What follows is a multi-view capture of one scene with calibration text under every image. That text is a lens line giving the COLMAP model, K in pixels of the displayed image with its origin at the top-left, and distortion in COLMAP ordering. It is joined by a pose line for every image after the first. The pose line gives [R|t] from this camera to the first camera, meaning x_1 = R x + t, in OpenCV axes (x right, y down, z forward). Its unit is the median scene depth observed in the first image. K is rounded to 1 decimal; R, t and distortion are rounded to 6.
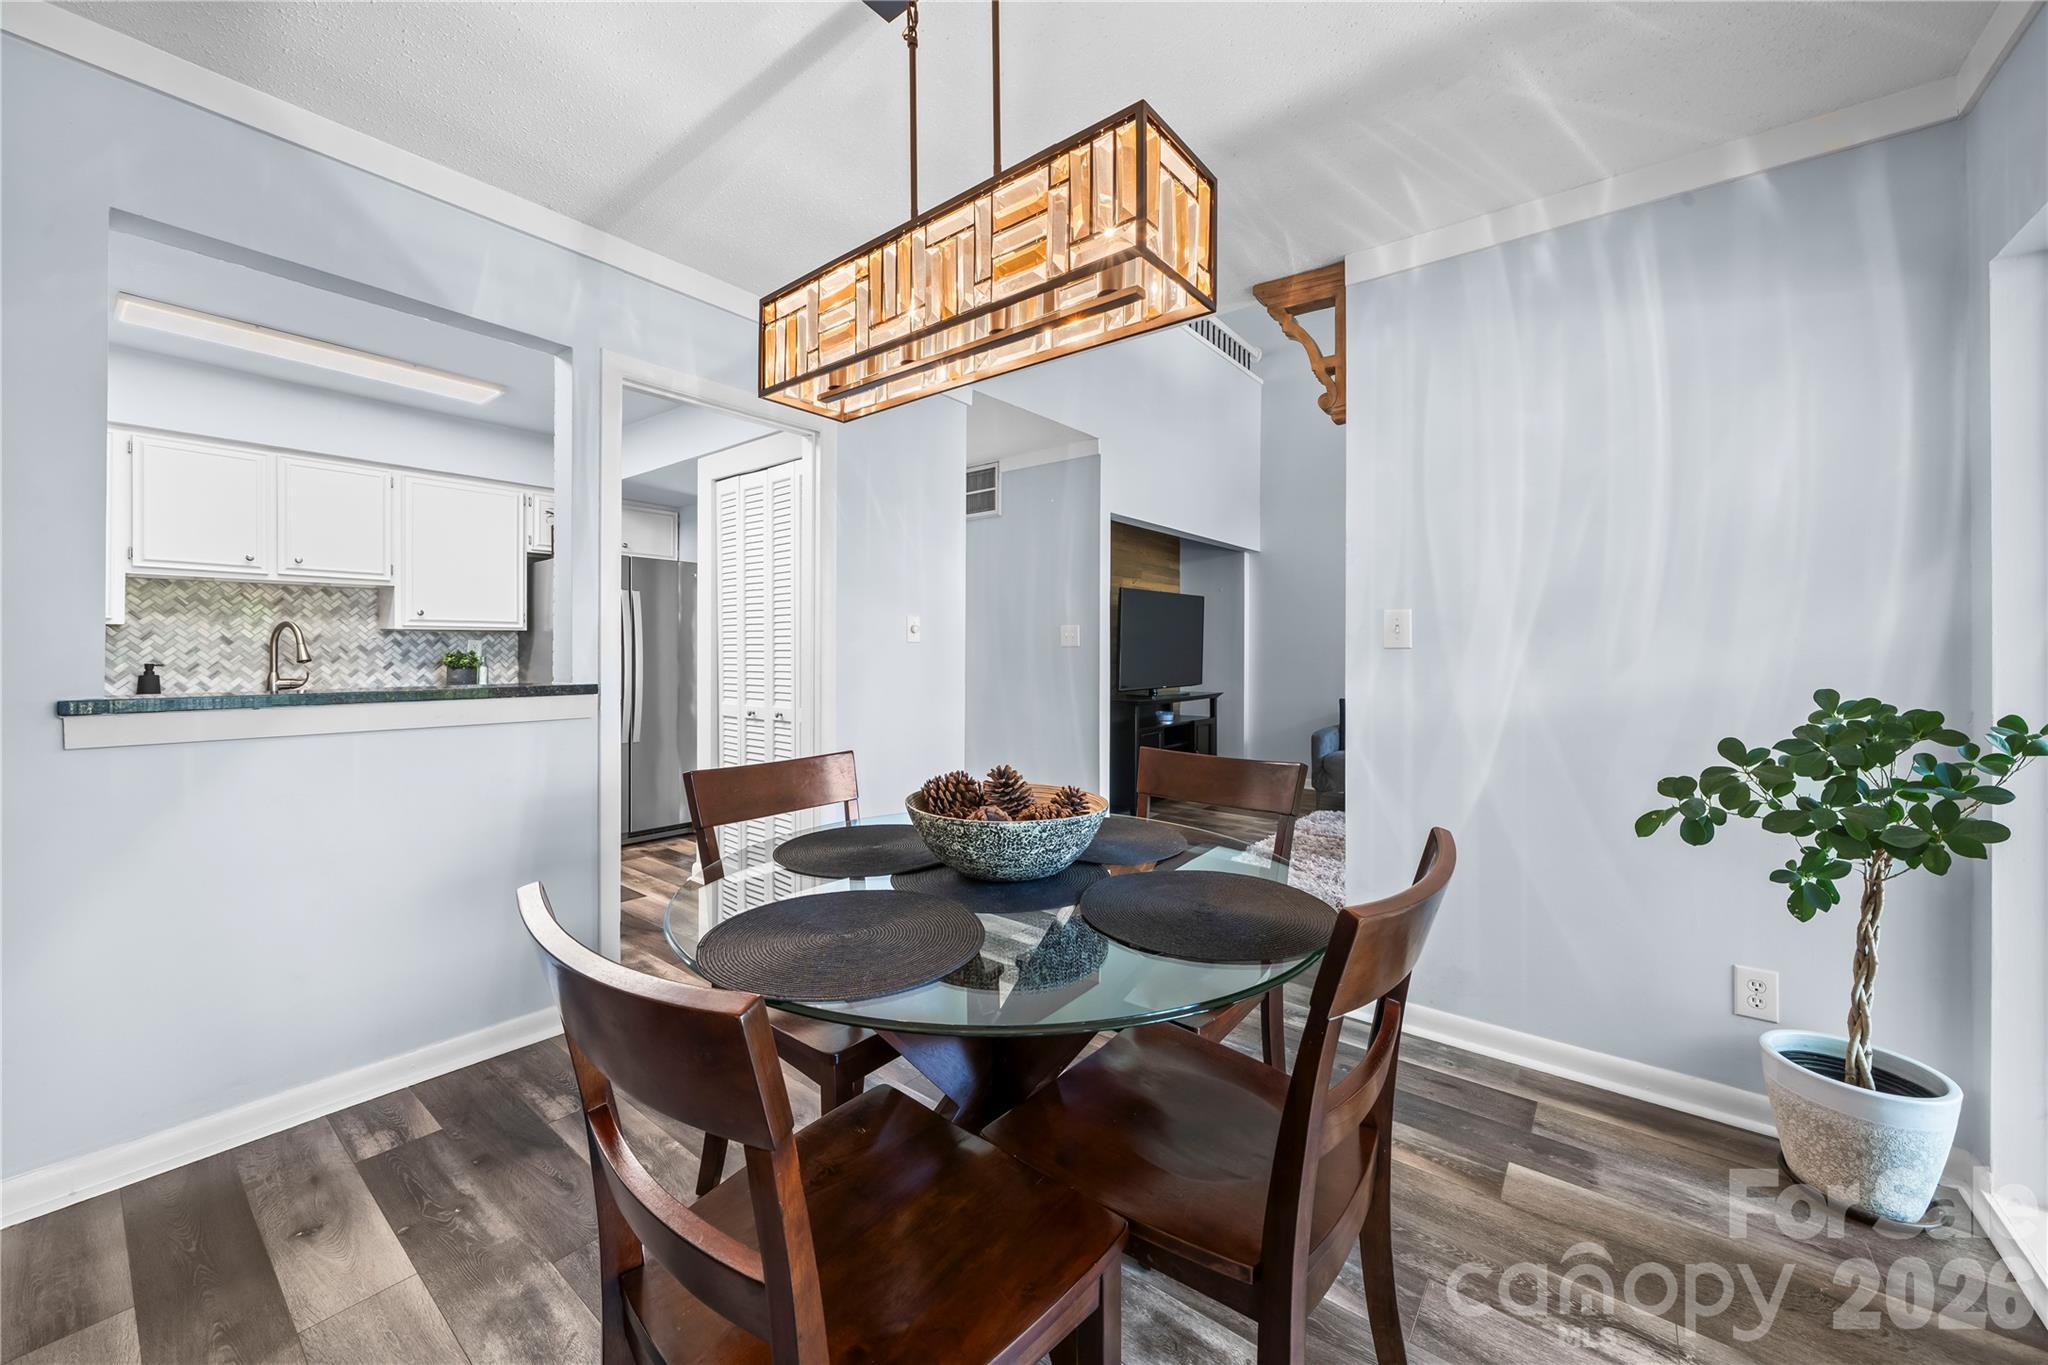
lens RADIAL K [[738.6, 0, 996.5], [0, 738.6, 653.2], [0, 0, 1]] dist [-0.005819, 0.000966]
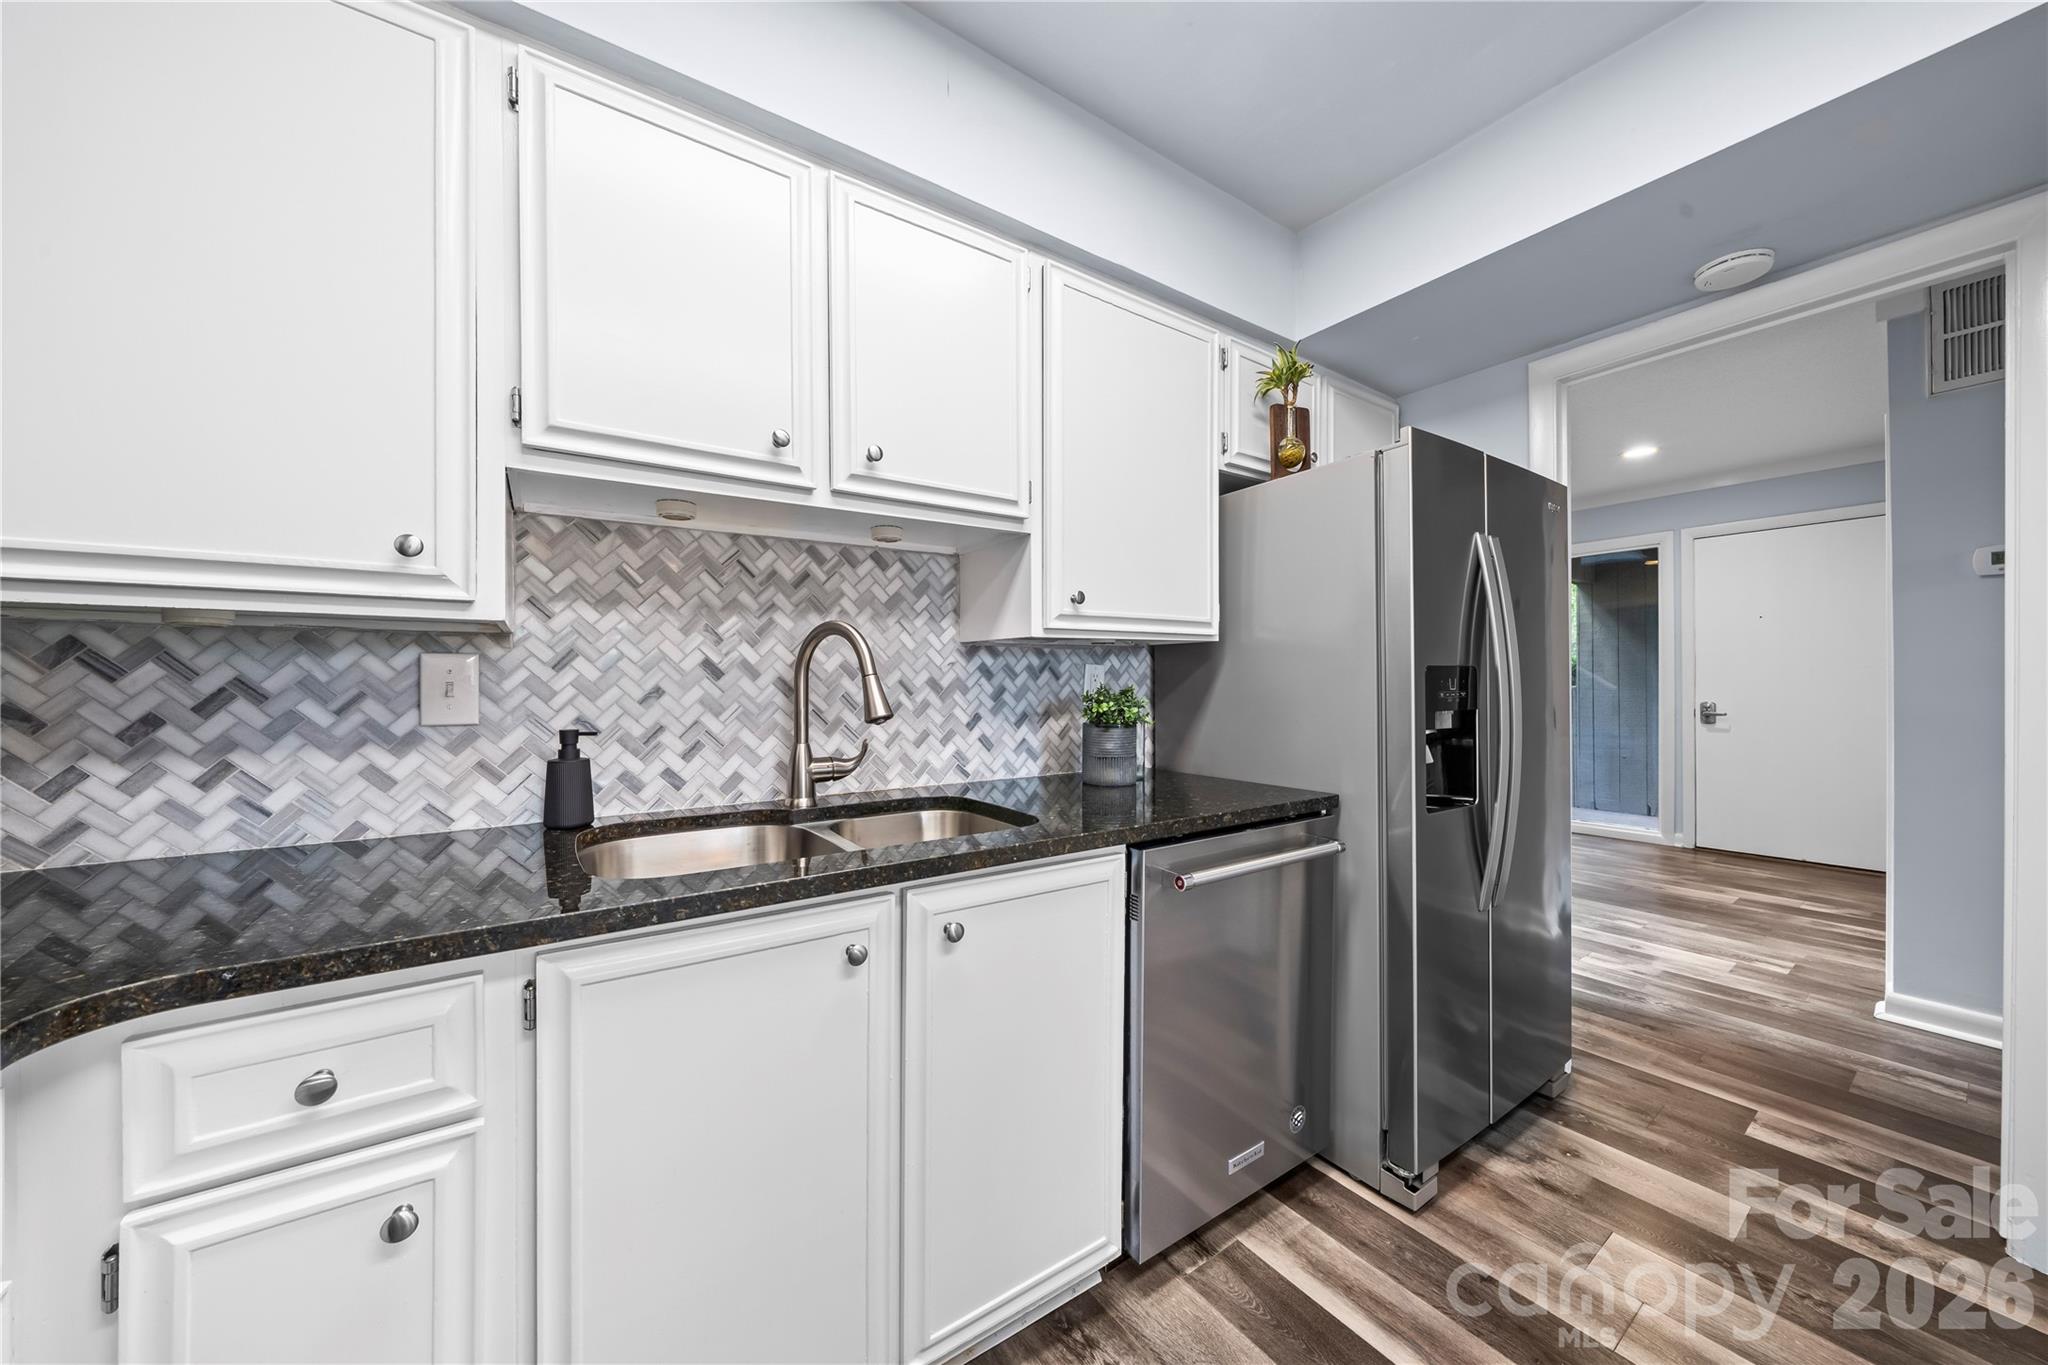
lens RADIAL K [[692.9, 0, 1030.5], [0, 692.9, 684.6], [0, 0, 1]] dist [-0.008309, -0.000411]
pose [[0.957791, -0.012923, -0.287174, -0.748214], [0.013081, 0.999914, -0.001367, -0.005576], [0.287167, -0.002447, 0.957877, 0.661452]]
